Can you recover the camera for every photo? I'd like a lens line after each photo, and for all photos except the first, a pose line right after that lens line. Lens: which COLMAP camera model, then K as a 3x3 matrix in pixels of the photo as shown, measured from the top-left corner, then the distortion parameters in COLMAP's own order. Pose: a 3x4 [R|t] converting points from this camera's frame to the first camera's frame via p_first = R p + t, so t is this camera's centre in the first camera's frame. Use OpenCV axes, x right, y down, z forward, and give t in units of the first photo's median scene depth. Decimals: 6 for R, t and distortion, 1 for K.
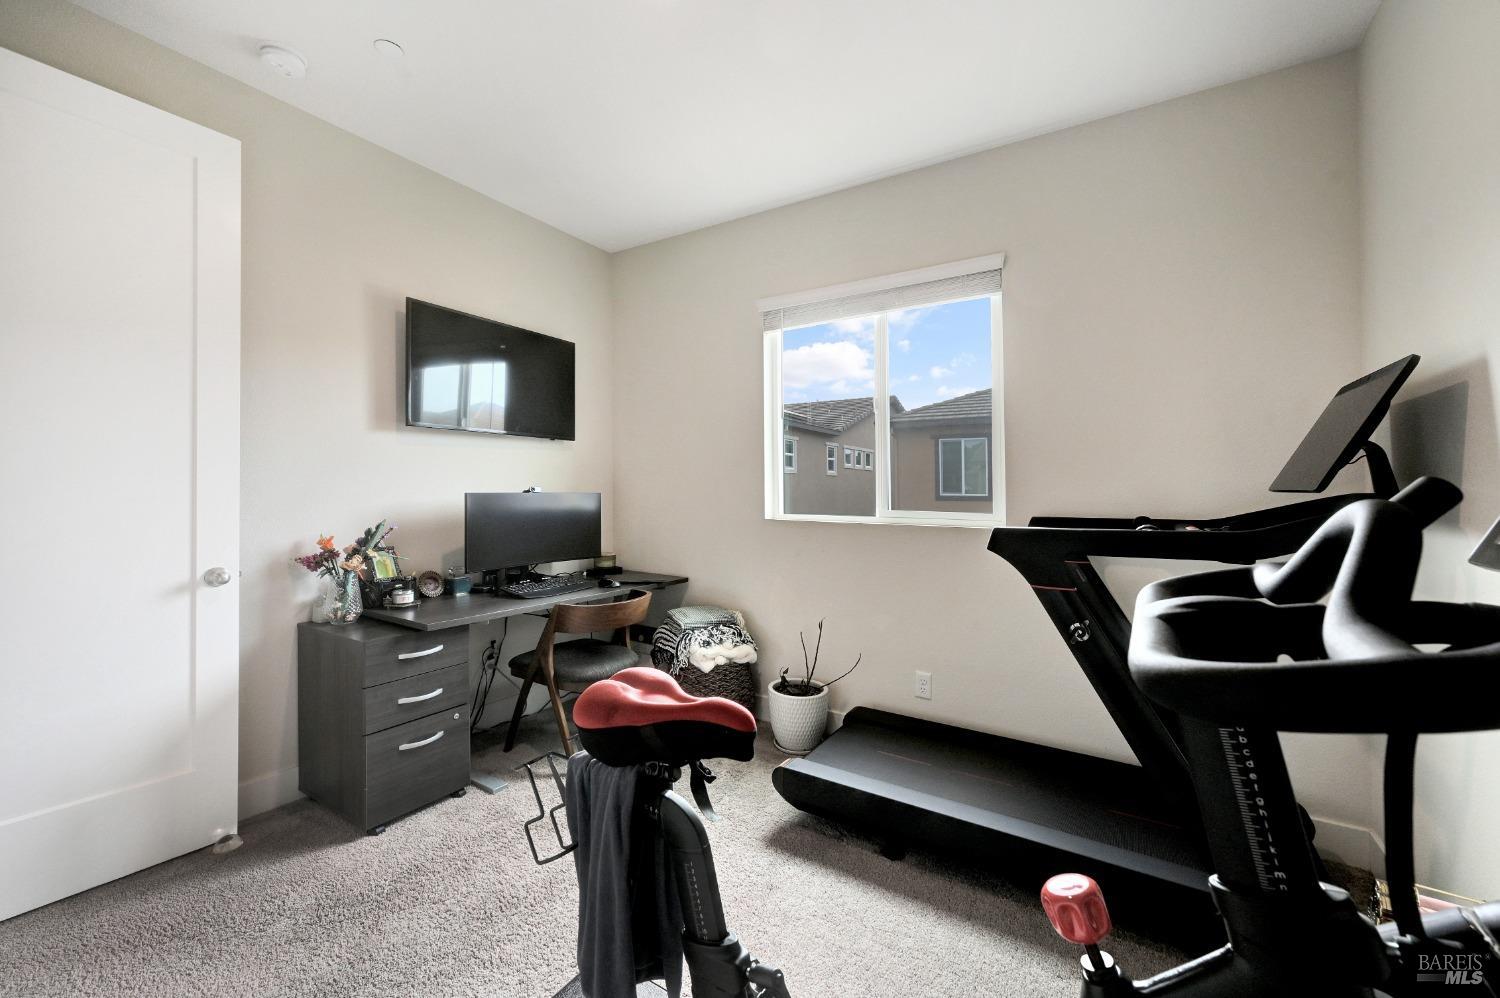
lens RADIAL K [[609.8, 0, 750.0], [0, 609.8, 499.0], [0, 0, 1]] dist [-0.000170, 0.000033]
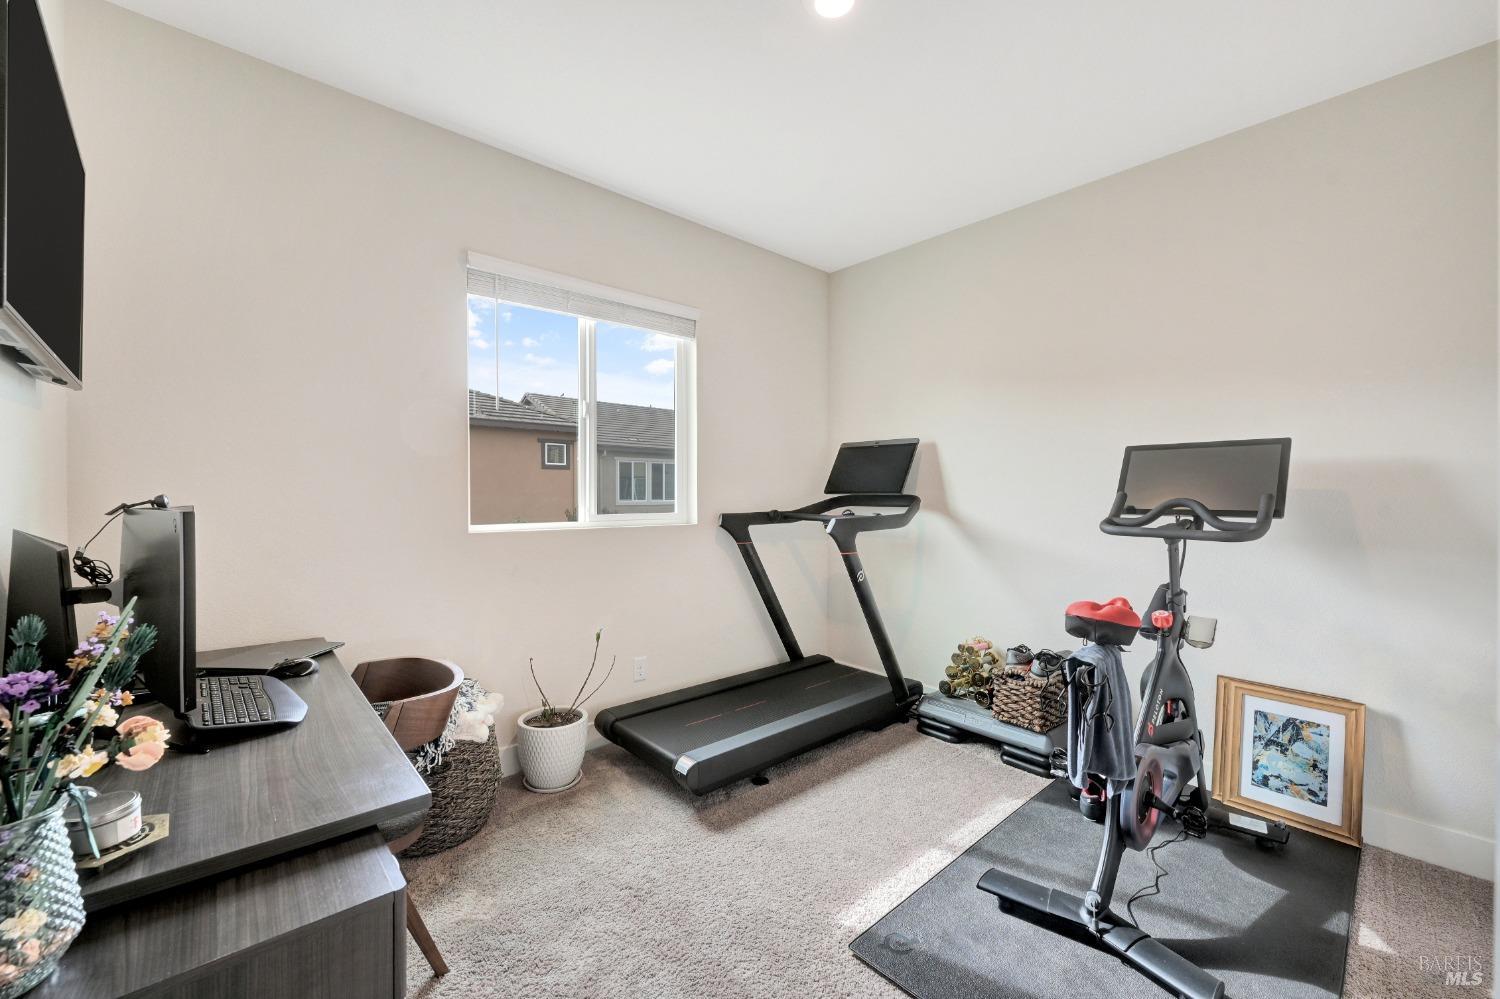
lens RADIAL K [[609.8, 0, 750.0], [0, 609.8, 499.5], [0, 0, 1]] dist [-0.000170, 0.000033]
pose [[0.264318, -0.021553, 0.964195, -0.803554], [0.015124, 0.999720, 0.018201, -0.024827], [-0.964317, 0.009772, 0.264570, 0.553023]]
